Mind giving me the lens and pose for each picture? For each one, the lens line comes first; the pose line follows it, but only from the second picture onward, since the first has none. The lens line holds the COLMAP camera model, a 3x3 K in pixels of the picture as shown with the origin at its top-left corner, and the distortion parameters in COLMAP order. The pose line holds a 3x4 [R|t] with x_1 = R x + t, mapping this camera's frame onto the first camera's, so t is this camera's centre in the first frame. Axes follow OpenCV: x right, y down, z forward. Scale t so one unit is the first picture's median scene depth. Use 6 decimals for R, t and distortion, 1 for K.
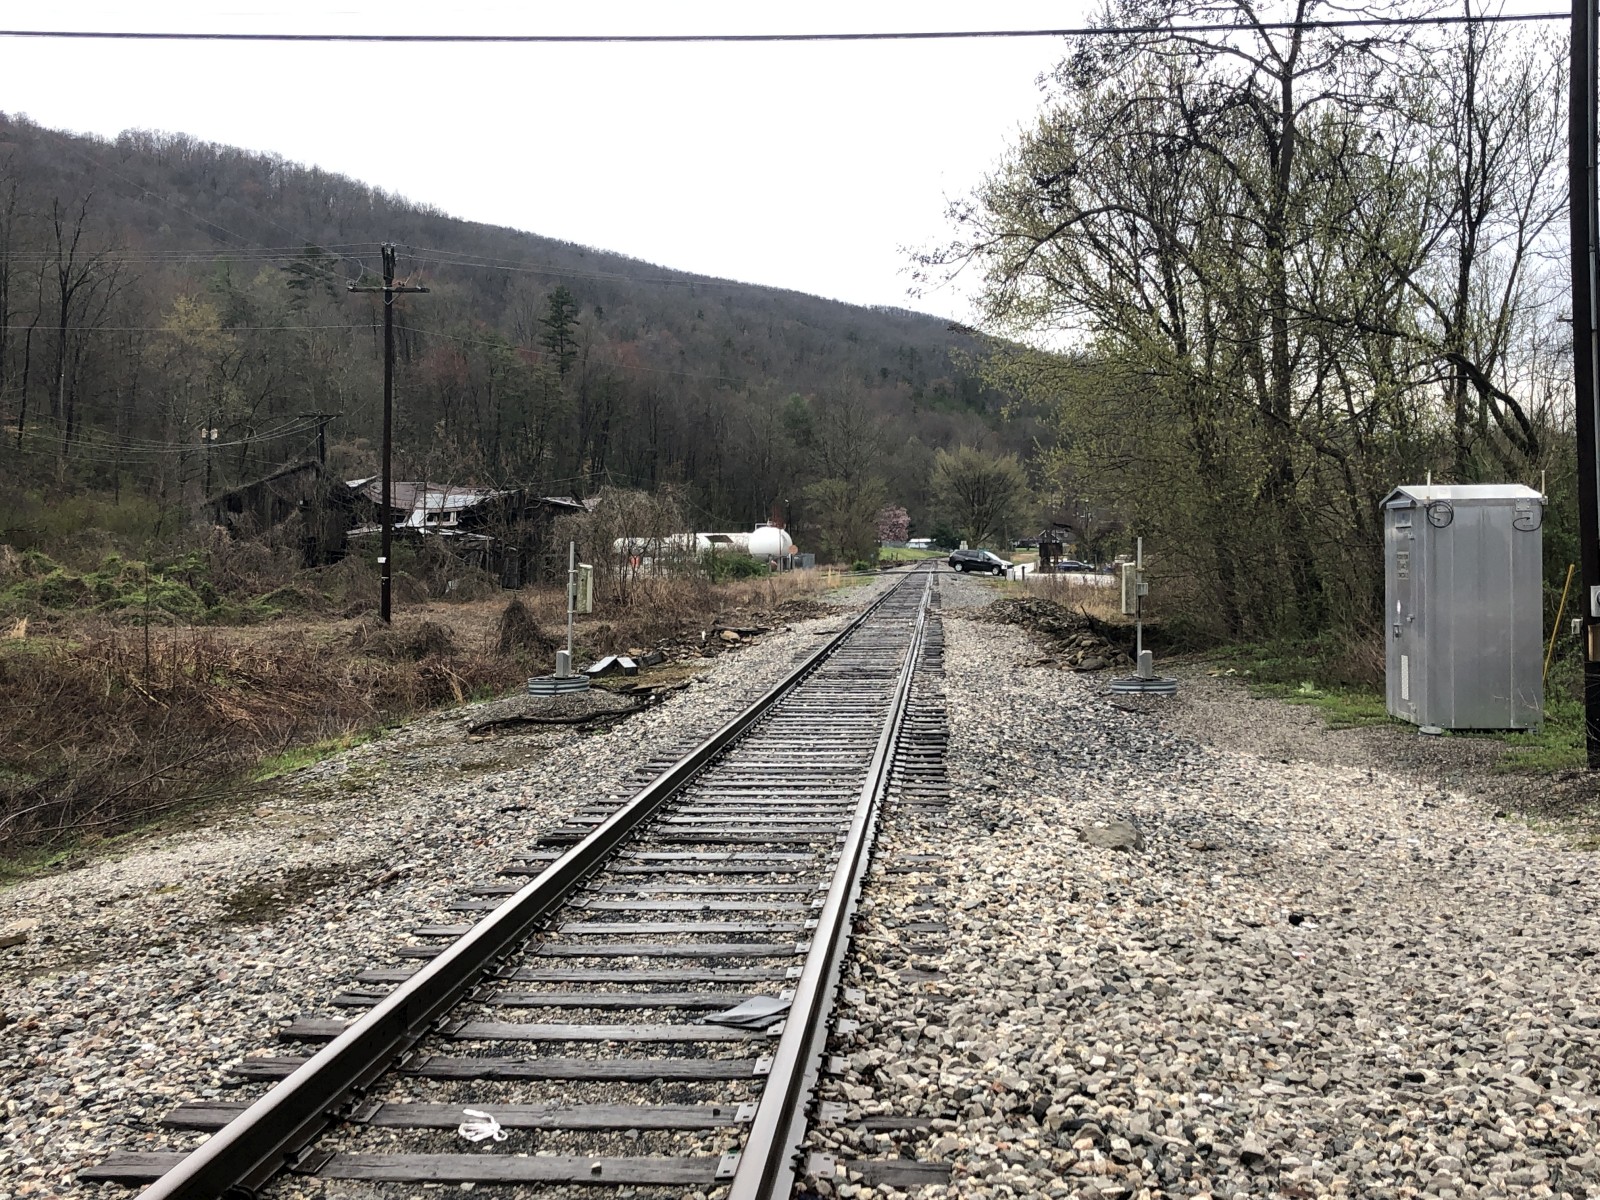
lens RADIAL K [[1891.8, 0, 800.0], [0, 1891.8, 600.0], [0, 0, 1]] dist [-0.003802, -0.005176]
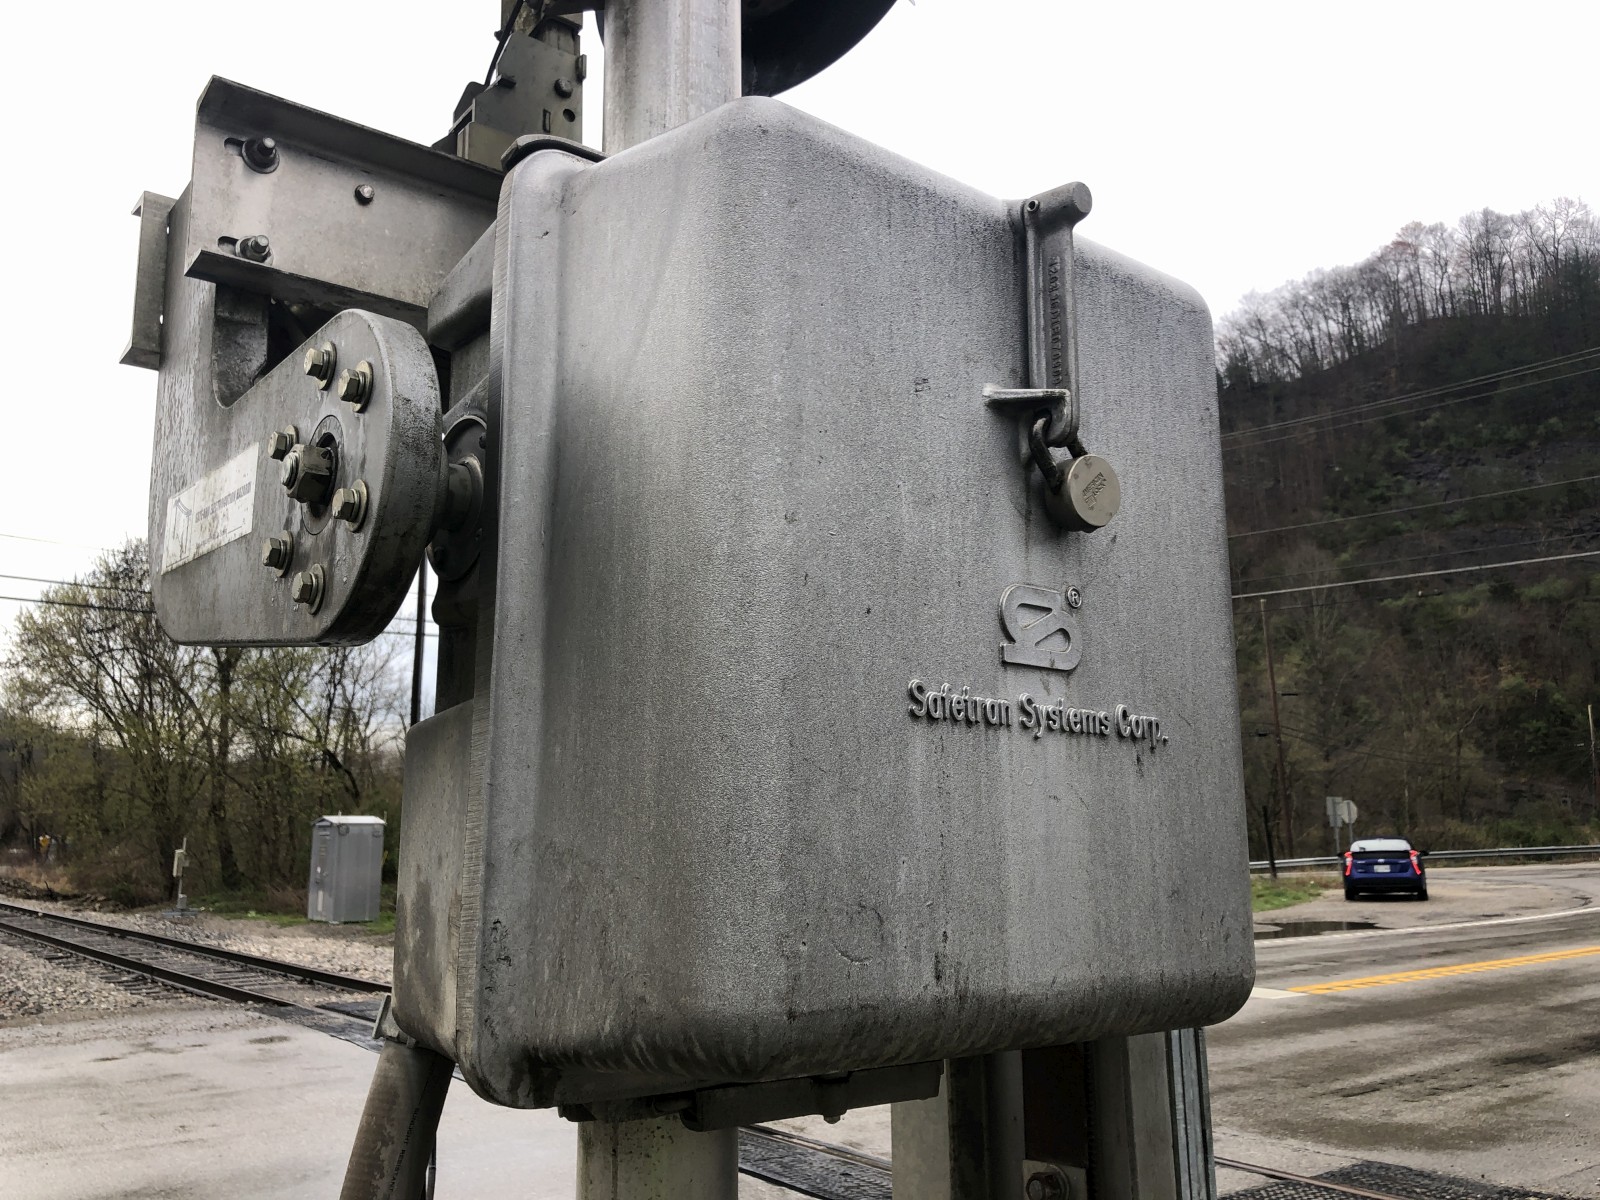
lens RADIAL K [[1293.8, 0, 800.0], [0, 1293.8, 600.0], [0, 0, 1]] dist [-0.006588, 0.009101]
pose [[0.736719, 0.127176, 0.664132, -0.337206], [0.017105, 0.978336, -0.206317, 0.017079], [-0.675982, 0.163357, 0.718584, -0.574772]]
